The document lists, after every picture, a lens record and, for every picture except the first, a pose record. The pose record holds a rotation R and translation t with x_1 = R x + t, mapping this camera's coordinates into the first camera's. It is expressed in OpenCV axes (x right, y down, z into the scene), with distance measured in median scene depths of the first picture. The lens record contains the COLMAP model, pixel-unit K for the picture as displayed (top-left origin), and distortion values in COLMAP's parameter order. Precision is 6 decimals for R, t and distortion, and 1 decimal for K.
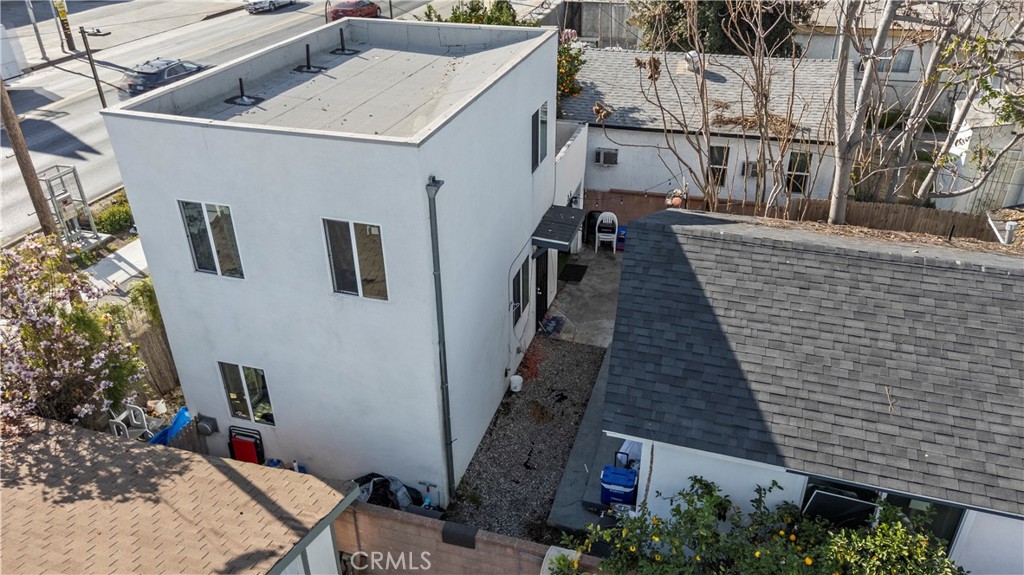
lens RADIAL K [[755.0, 0, 519.1], [0, 755.0, 286.9], [0, 0, 1]] dist [0.055866, -0.035576]
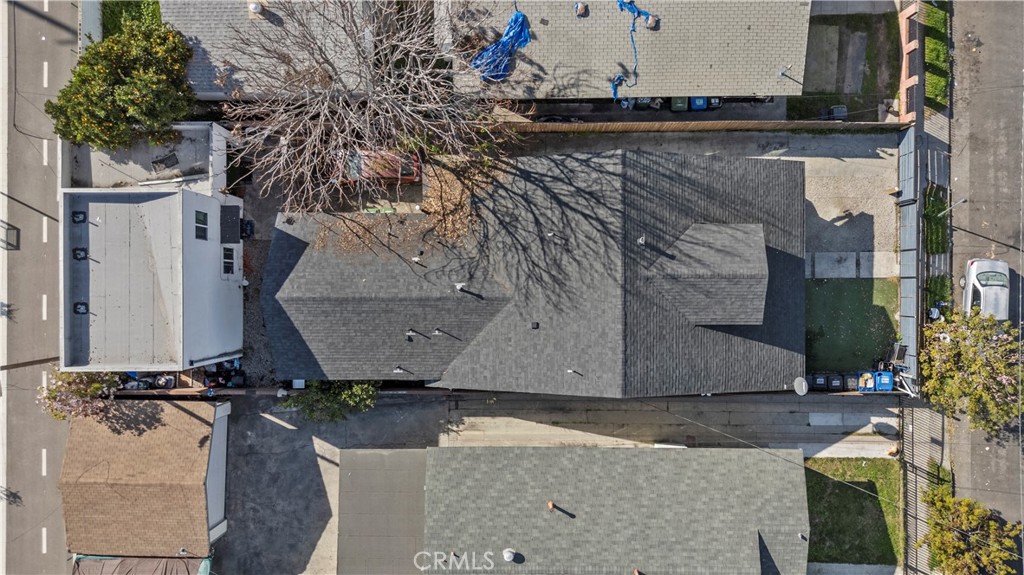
lens RADIAL K [[755.0, 0, 519.1], [0, 755.0, 286.9], [0, 0, 1]] dist [0.055866, -0.035576]
pose [[0.957200, -0.289409, -0.003314, 1.130300], [0.148026, 0.479681, 0.864867, -2.475603], [-0.248711, -0.828341, 0.501990, -0.565580]]
